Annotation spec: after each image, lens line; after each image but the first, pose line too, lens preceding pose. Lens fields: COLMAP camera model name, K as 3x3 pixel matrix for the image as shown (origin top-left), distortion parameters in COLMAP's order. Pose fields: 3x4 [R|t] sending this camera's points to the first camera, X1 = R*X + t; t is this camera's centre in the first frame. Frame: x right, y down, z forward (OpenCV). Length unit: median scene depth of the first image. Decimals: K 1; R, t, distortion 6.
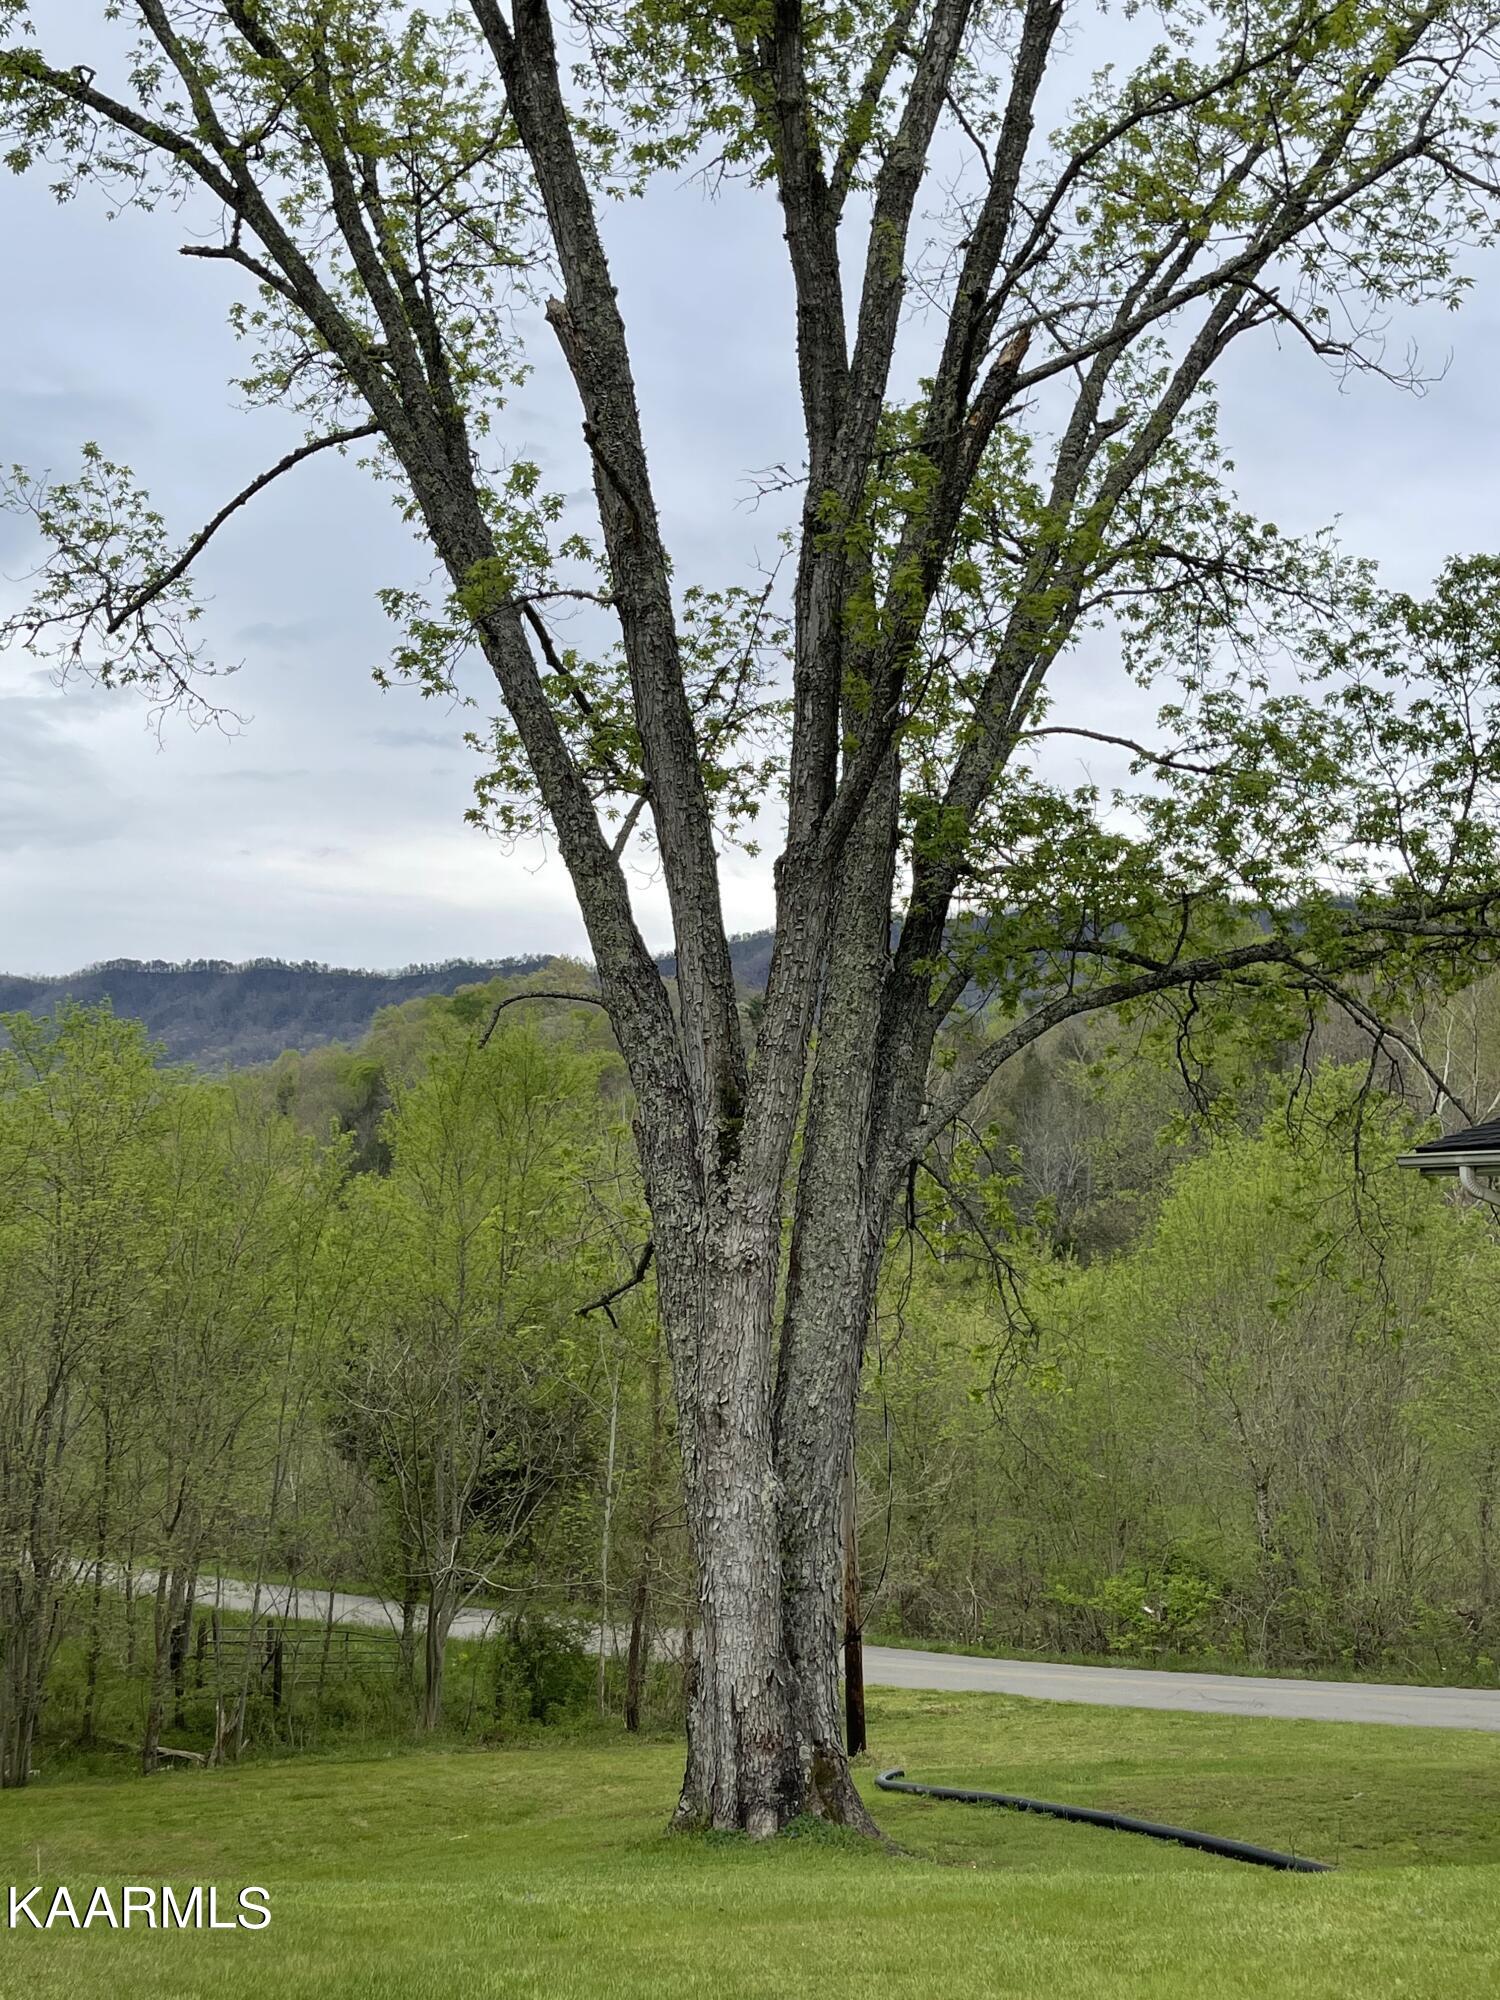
lens RADIAL K [[2293.2, 0, 750.0], [0, 2293.2, 1000.0], [0, 0, 1]] dist [0.060019, -0.031337]
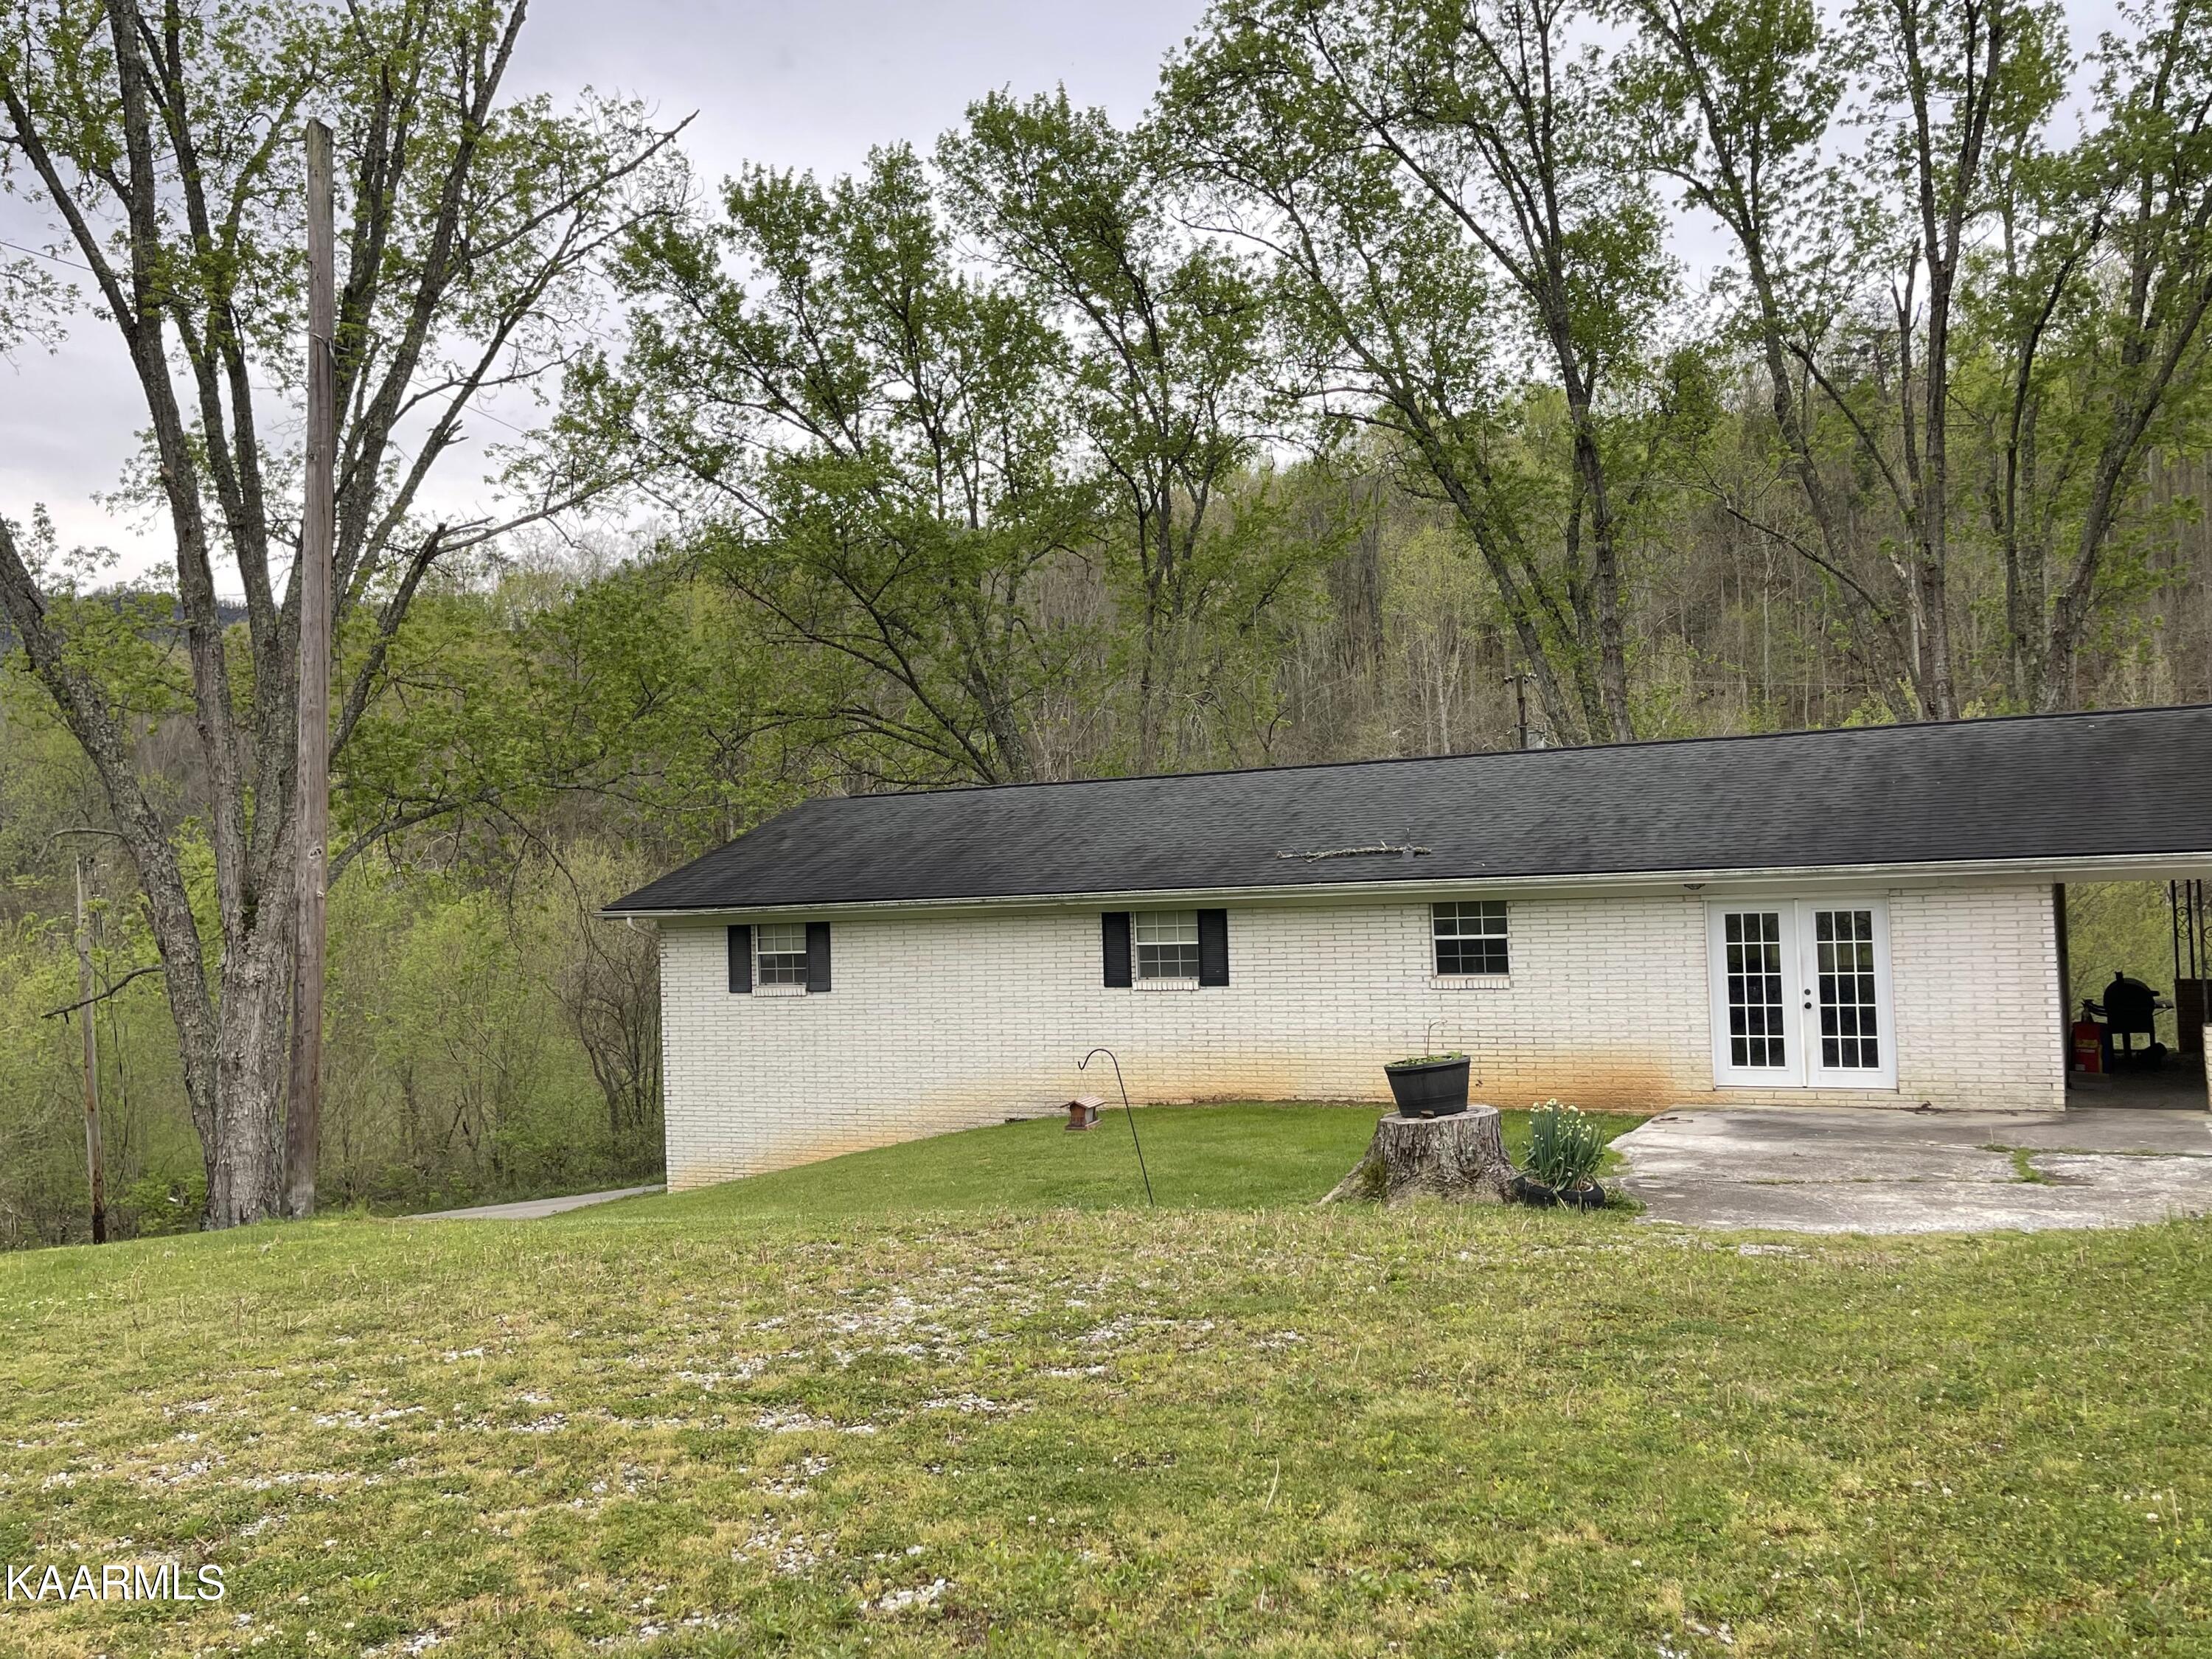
lens RADIAL K [[1885.6, 0, 1106.0], [0, 1885.6, 829.5], [0, 0, 1]] dist [0.053094, 0.000436]
pose [[0.746429, -0.014906, 0.665298, -0.477158], [-0.035306, 0.997454, 0.061960, -0.120824], [-0.664528, -0.069737, 0.744002, -0.566248]]
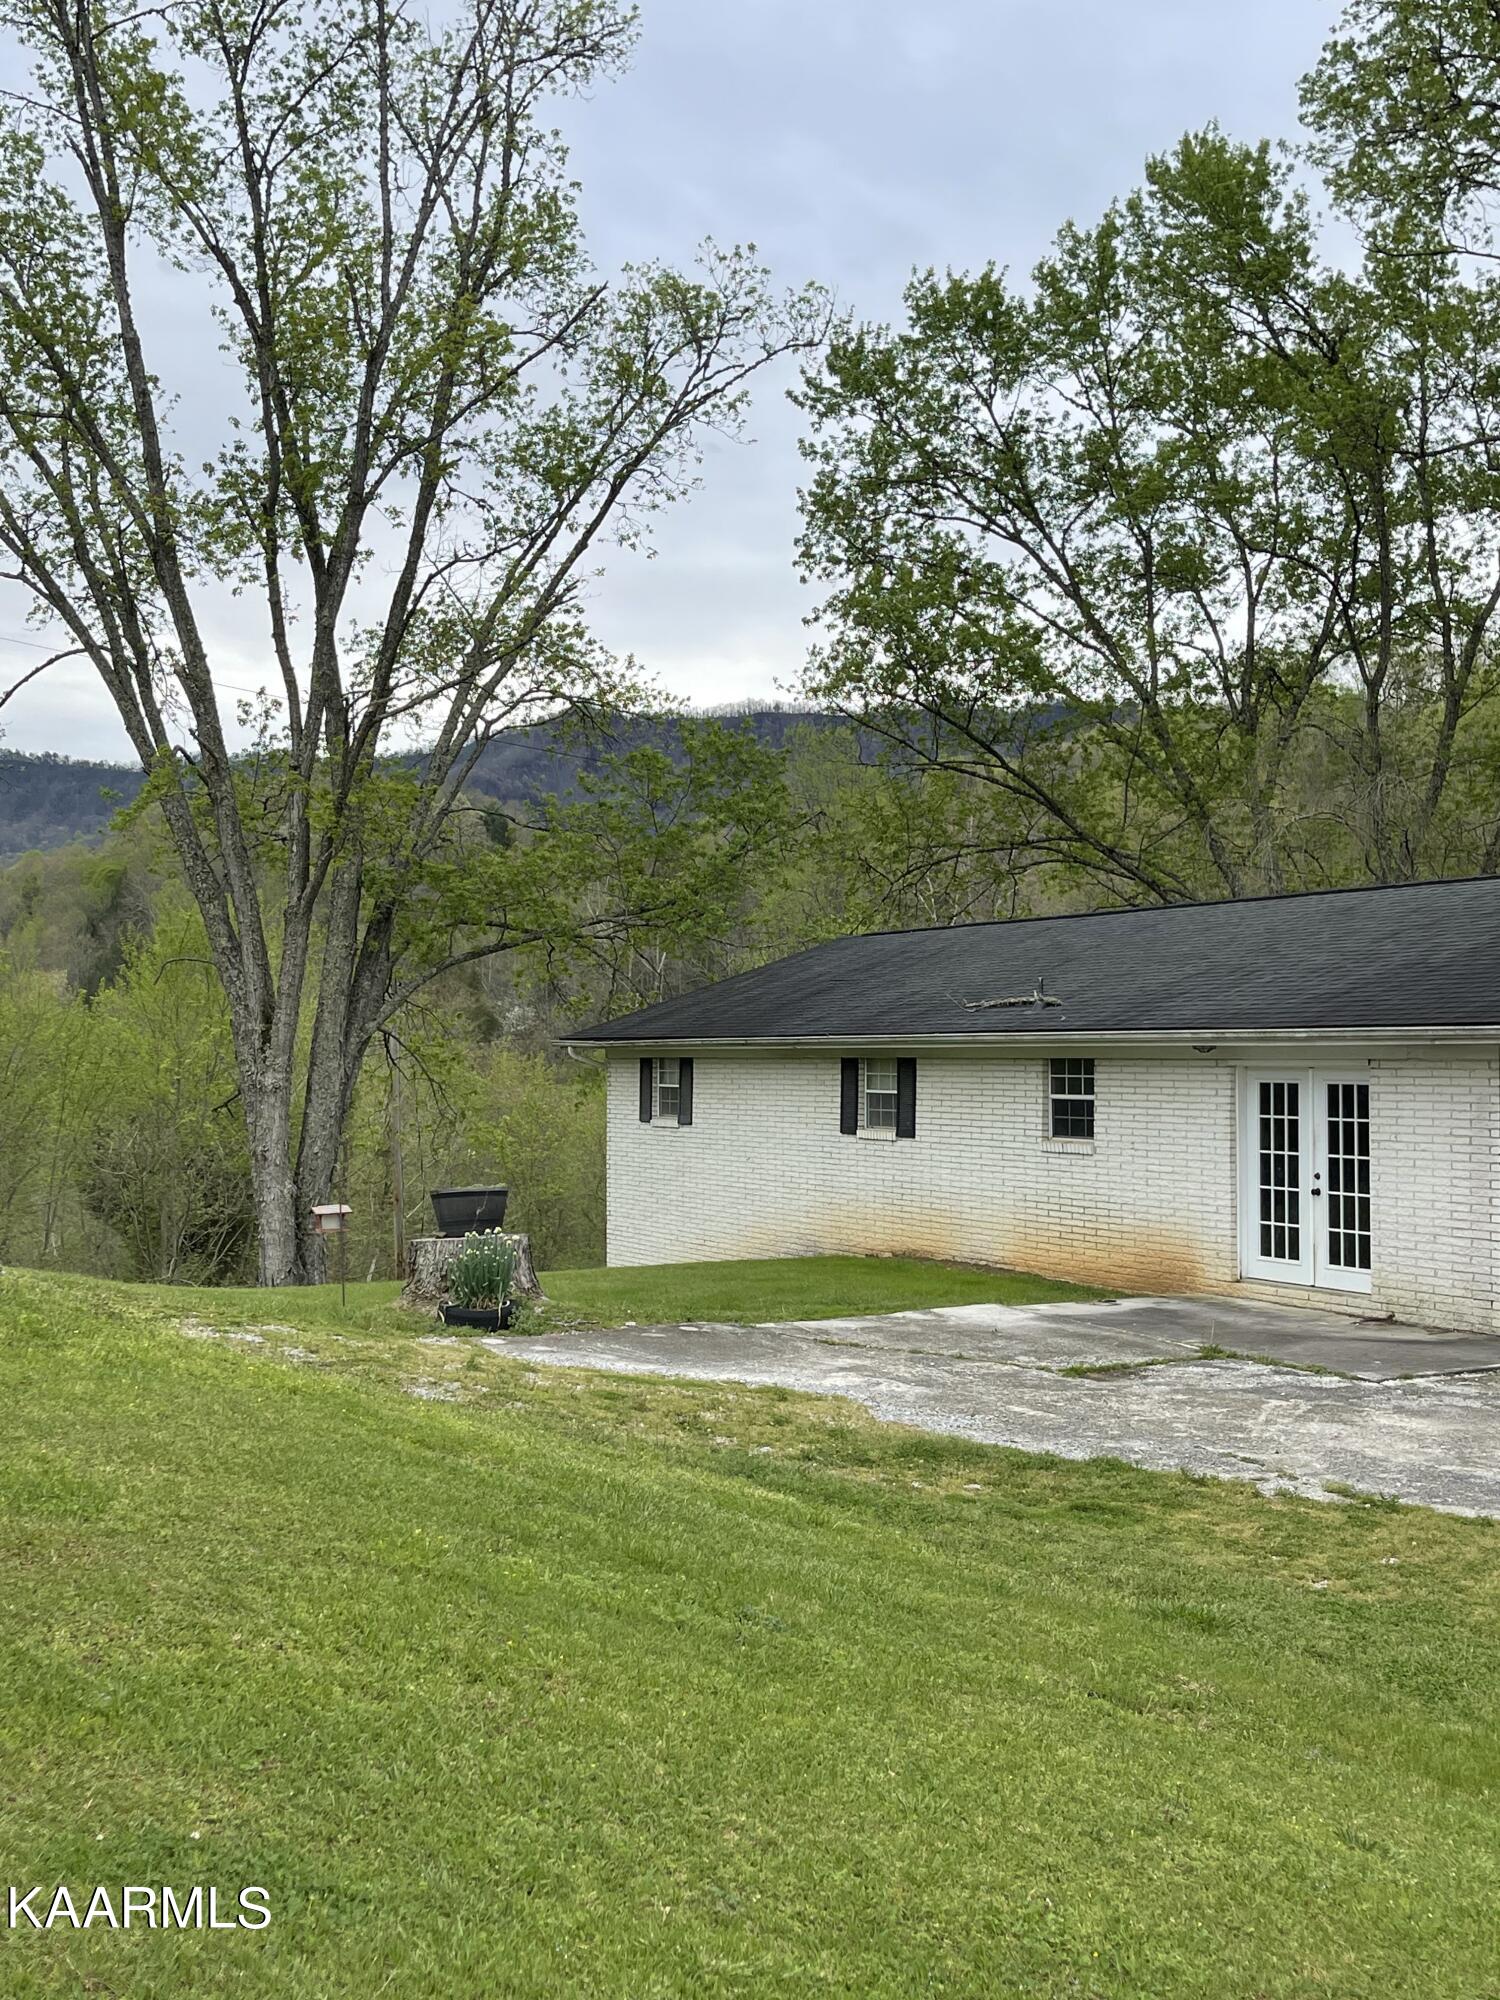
lens RADIAL K [[2293.2, 0, 750.0], [0, 2293.2, 1000.0], [0, 0, 1]] dist [0.060019, -0.031337]
pose [[0.994542, -0.001690, 0.104326, 0.206876], [-0.007902, 0.995777, 0.091459, -0.165252], [-0.104040, -0.091784, 0.990329, -1.158352]]
